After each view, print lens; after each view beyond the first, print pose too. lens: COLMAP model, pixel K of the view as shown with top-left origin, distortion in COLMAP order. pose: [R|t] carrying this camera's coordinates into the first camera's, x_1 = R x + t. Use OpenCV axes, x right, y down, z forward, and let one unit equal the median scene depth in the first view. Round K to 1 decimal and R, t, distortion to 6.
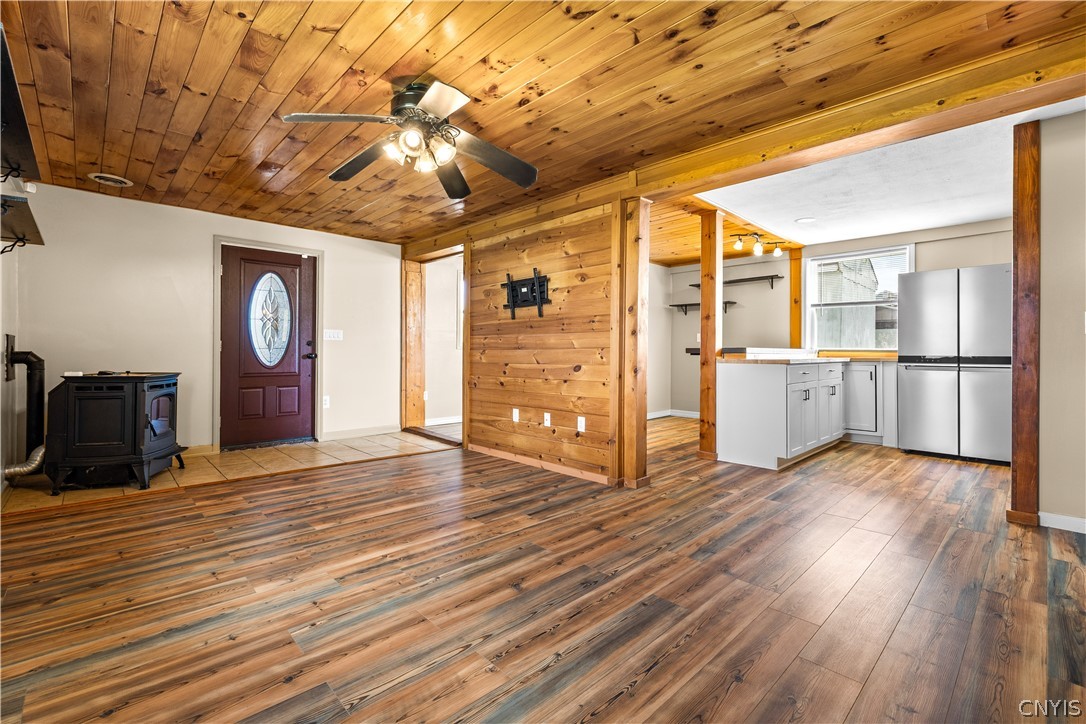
lens RADIAL K [[475.2, 0, 539.6], [0, 475.2, 353.4], [0, 0, 1]] dist [0.000445, -0.000245]
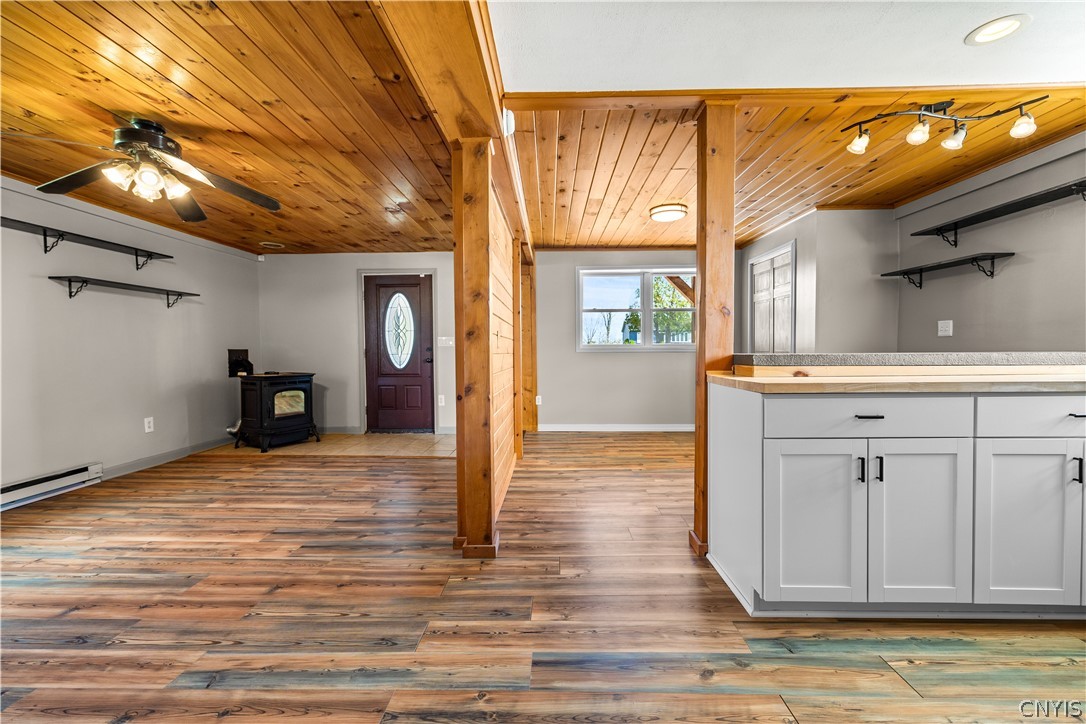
lens RADIAL K [[455.6, 0, 538.8], [0, 455.6, 363.1], [0, 0, 1]] dist [0.001716, -0.000547]
pose [[0.700789, 0.012120, -0.713266, 0.975633], [0.009878, 0.999595, 0.026692, -0.028312], [0.713301, -0.025751, 0.700385, 0.781951]]
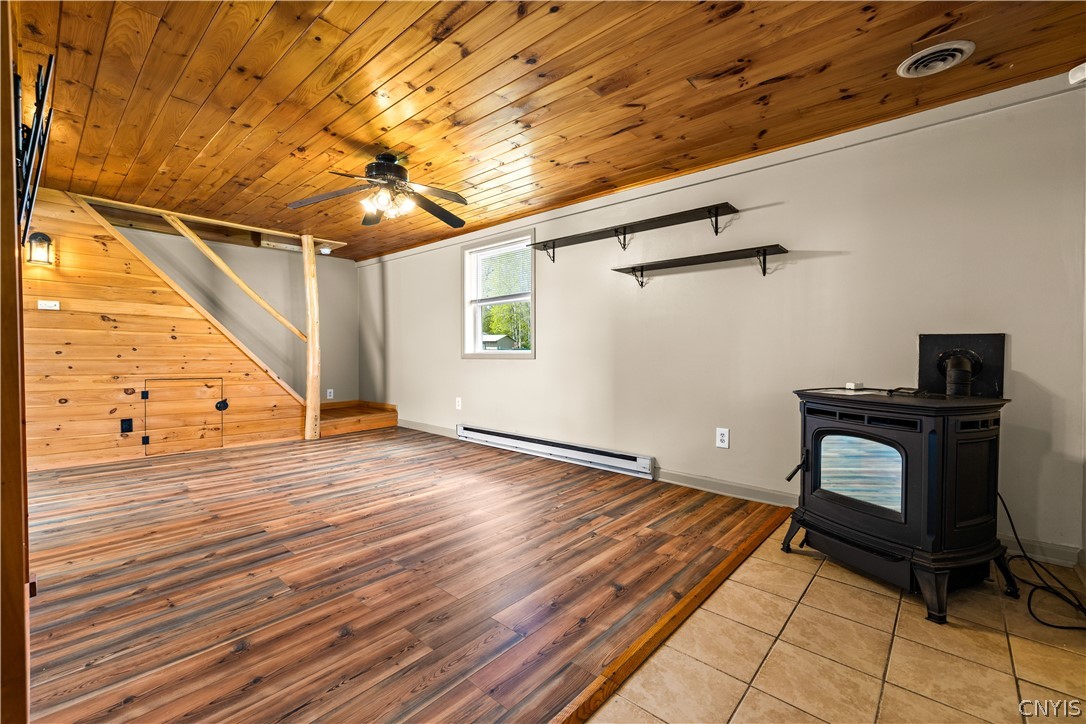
lens RADIAL K [[455.6, 0, 540.0], [0, 455.6, 359.0], [0, 0, 1]] dist [0.001716, -0.000547]
pose [[-0.996581, -0.006647, -0.082352, -0.511818], [-0.008352, 0.999758, 0.020367, -0.011954], [0.082196, 0.020985, -0.996395, 2.056403]]
